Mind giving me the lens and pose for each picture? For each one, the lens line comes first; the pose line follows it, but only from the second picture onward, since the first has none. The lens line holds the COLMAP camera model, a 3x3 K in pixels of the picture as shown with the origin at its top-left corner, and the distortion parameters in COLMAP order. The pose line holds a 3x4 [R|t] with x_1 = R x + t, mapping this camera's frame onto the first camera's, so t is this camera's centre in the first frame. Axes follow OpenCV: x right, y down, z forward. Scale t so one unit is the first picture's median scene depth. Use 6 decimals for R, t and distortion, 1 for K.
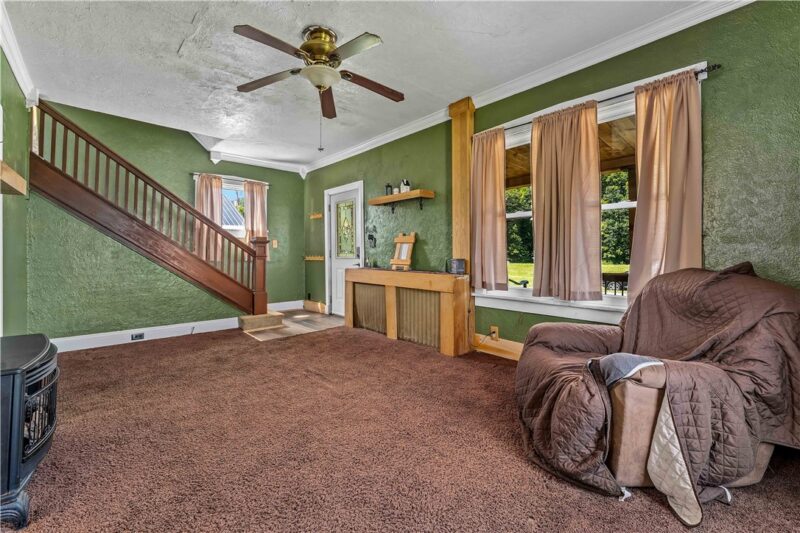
lens RADIAL K [[327.0, 0, 399.9], [0, 327.0, 252.2], [0, 0, 1]] dist [-0.001609, -0.000072]
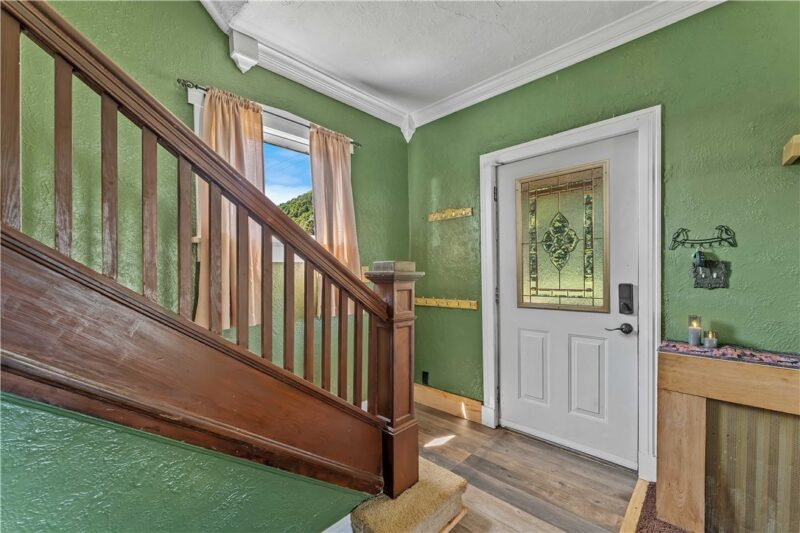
lens RADIAL K [[337.1, 0, 399.8], [0, 337.1, 281.8], [0, 0, 1]] dist [0.000156, -0.000157]
pose [[0.999130, -0.011883, 0.039979, -0.464902], [0.010541, 0.999379, 0.033613, -0.039957], [-0.040354, -0.033162, 0.998635, 0.683425]]
